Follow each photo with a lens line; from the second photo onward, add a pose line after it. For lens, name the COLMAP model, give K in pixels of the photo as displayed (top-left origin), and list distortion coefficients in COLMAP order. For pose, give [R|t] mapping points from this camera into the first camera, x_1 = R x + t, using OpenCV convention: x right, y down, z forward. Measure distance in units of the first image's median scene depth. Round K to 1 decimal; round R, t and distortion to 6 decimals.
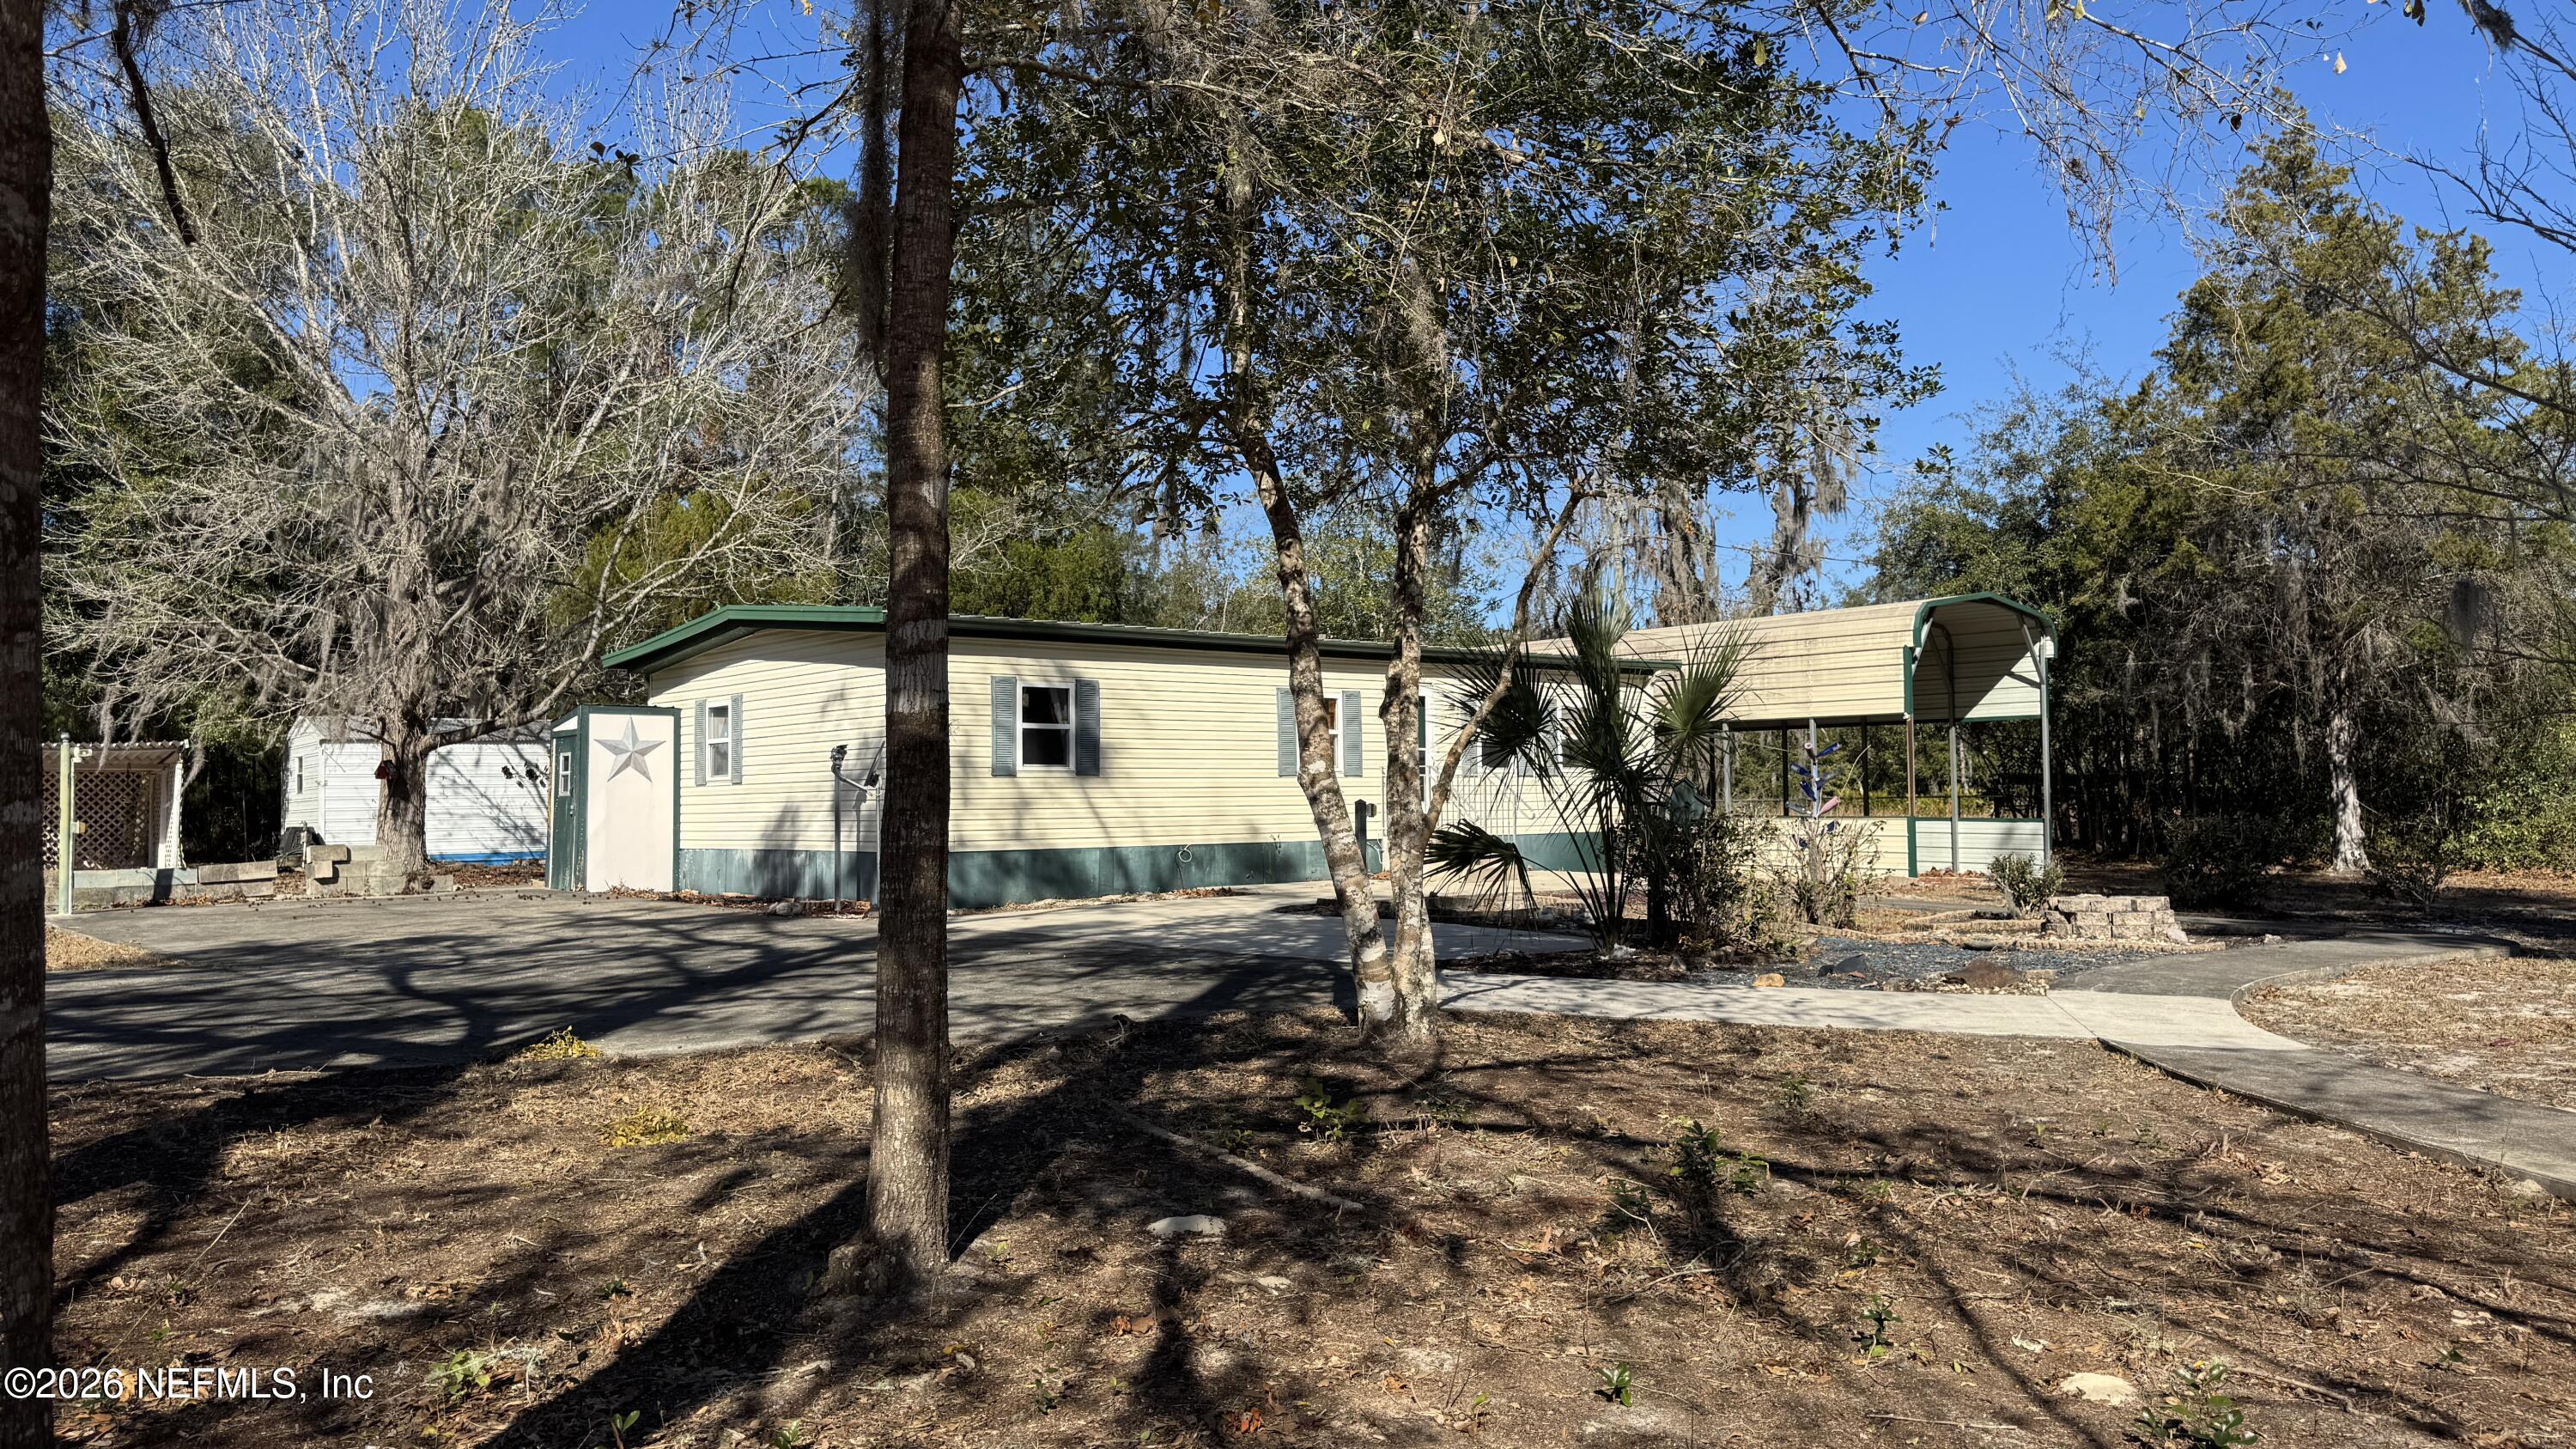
lens RADIAL K [[1825.7, 0, 1292.1], [0, 1825.7, 720.6], [0, 0, 1]] dist [0.059475, -0.029155]
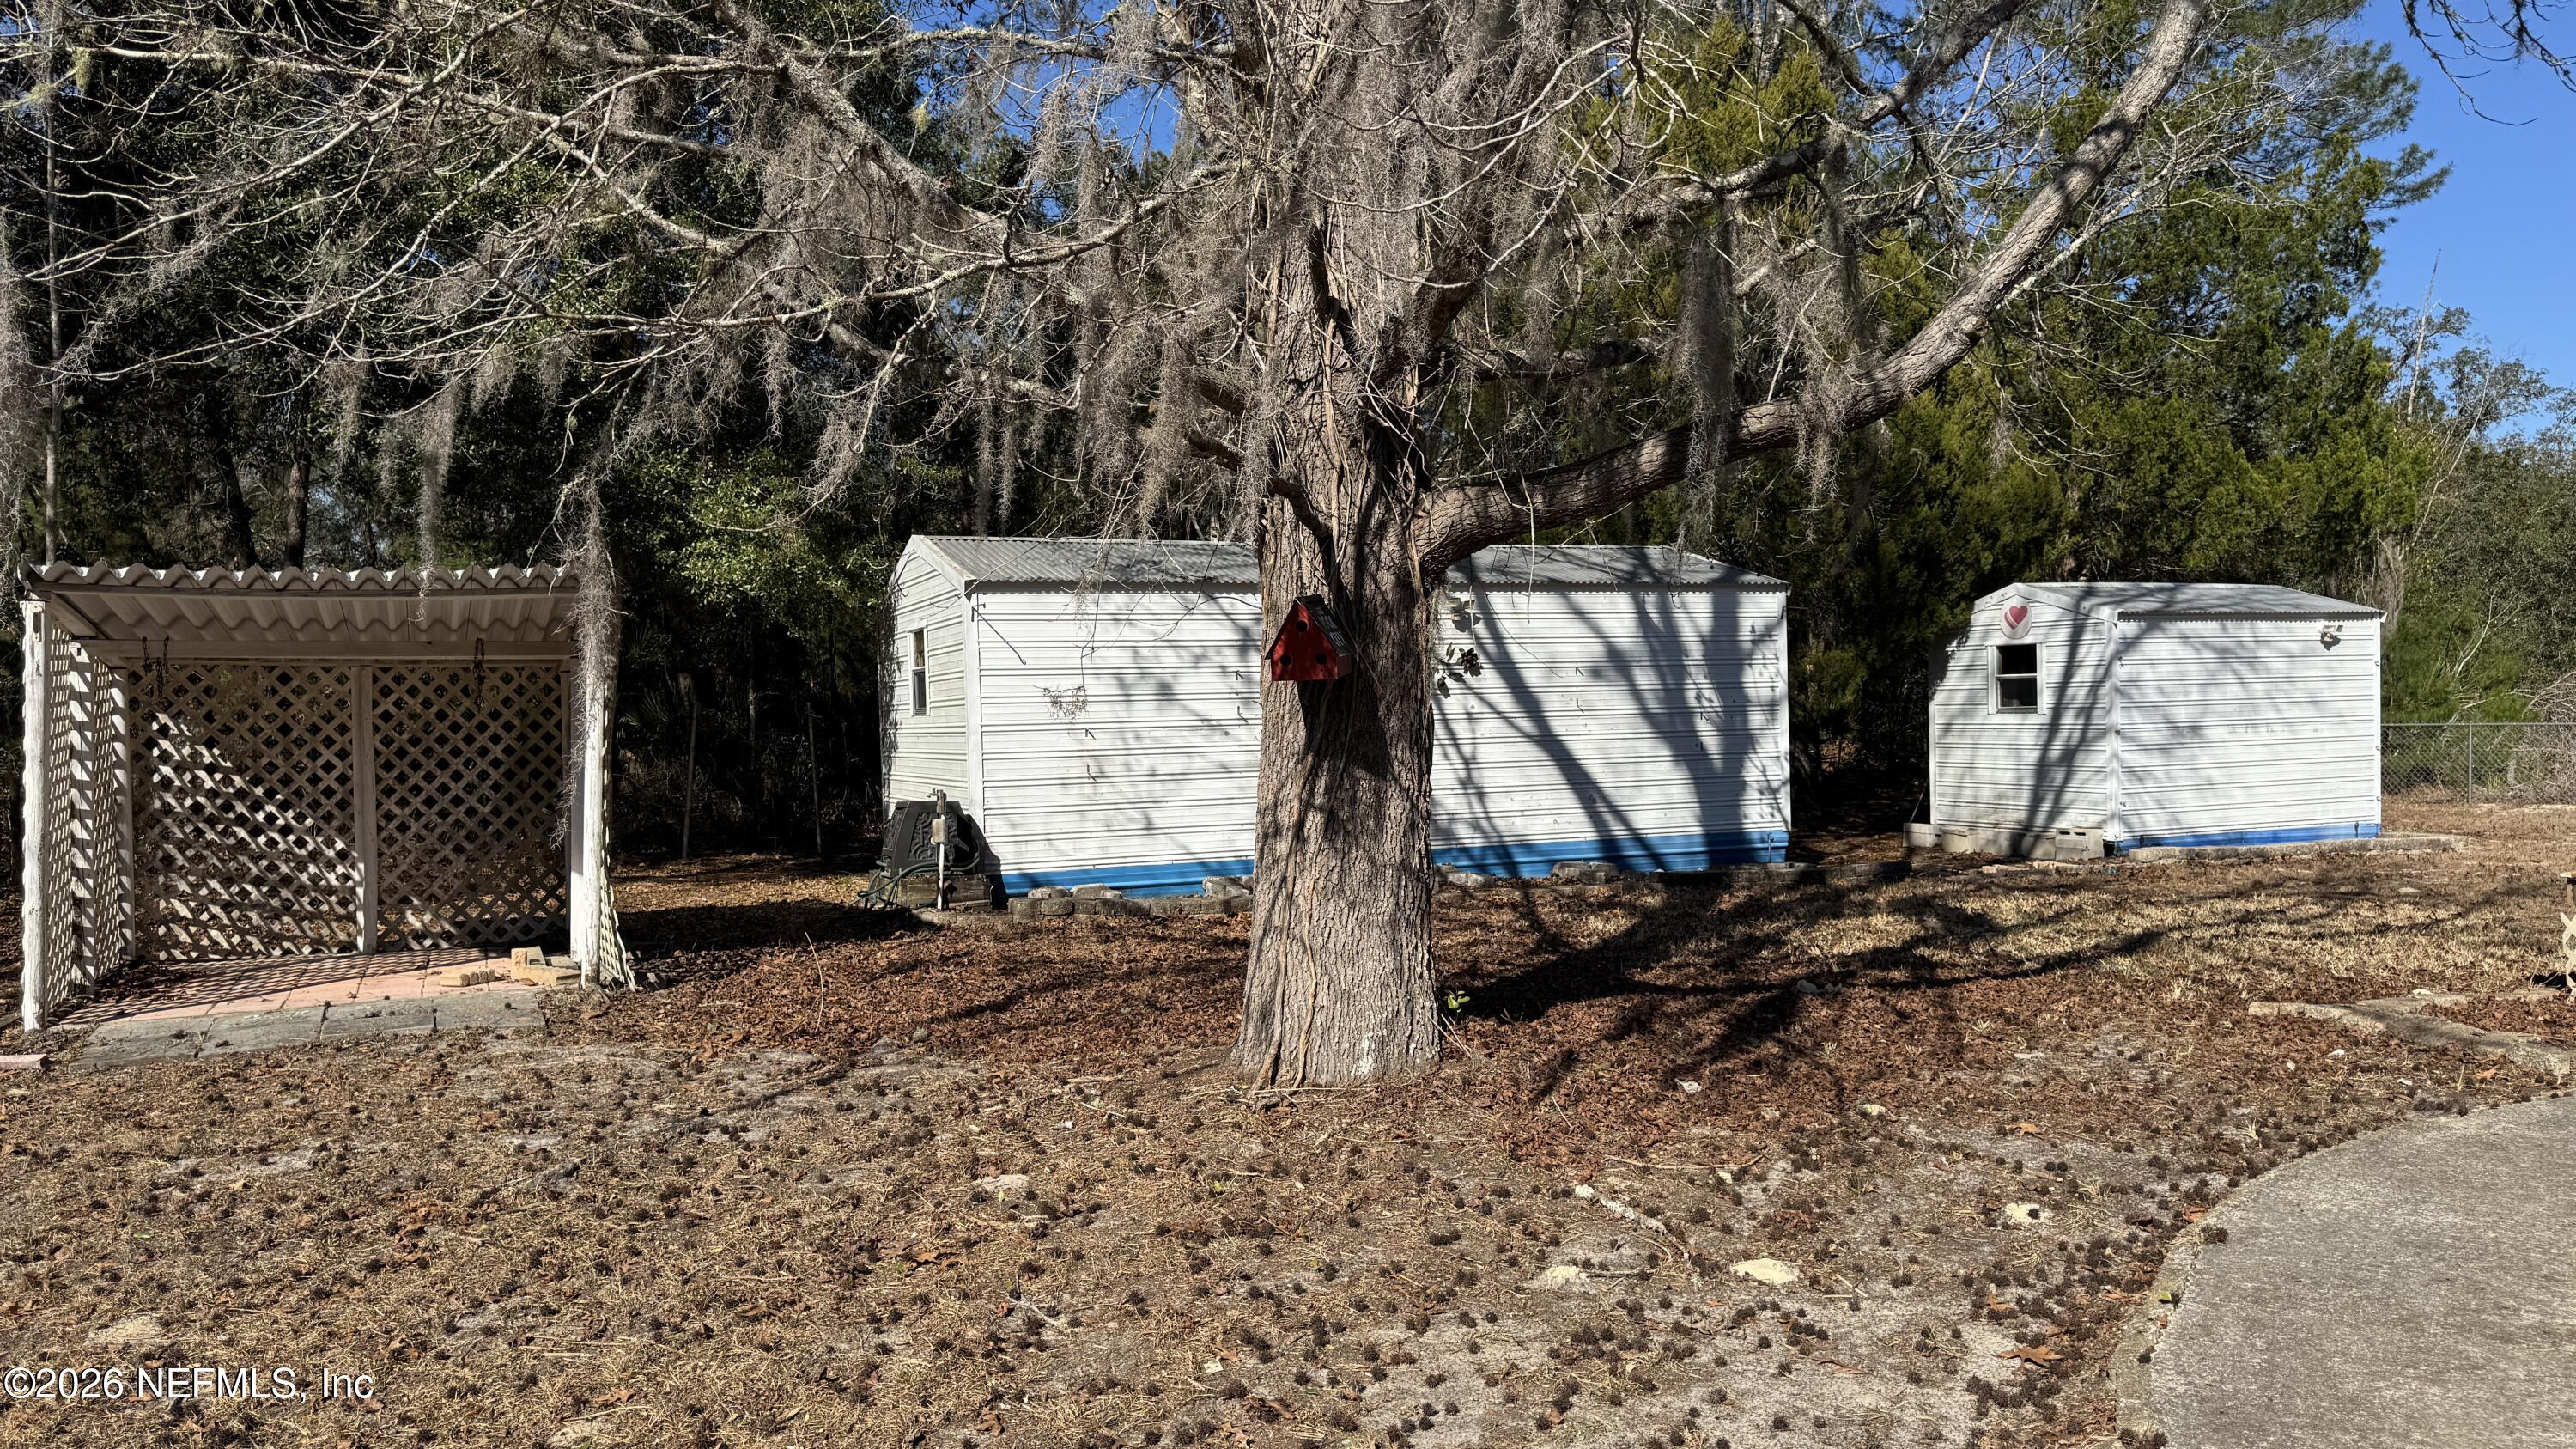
lens RADIAL K [[1825.7, 0, 1290.5], [0, 1825.7, 721.5], [0, 0, 1]] dist [0.059475, -0.029155]
pose [[0.964135, -0.000075, -0.265412, -0.319812], [0.015207, 0.998373, 0.054961, 0.017955], [0.264976, -0.057026, 0.962567, 0.577955]]
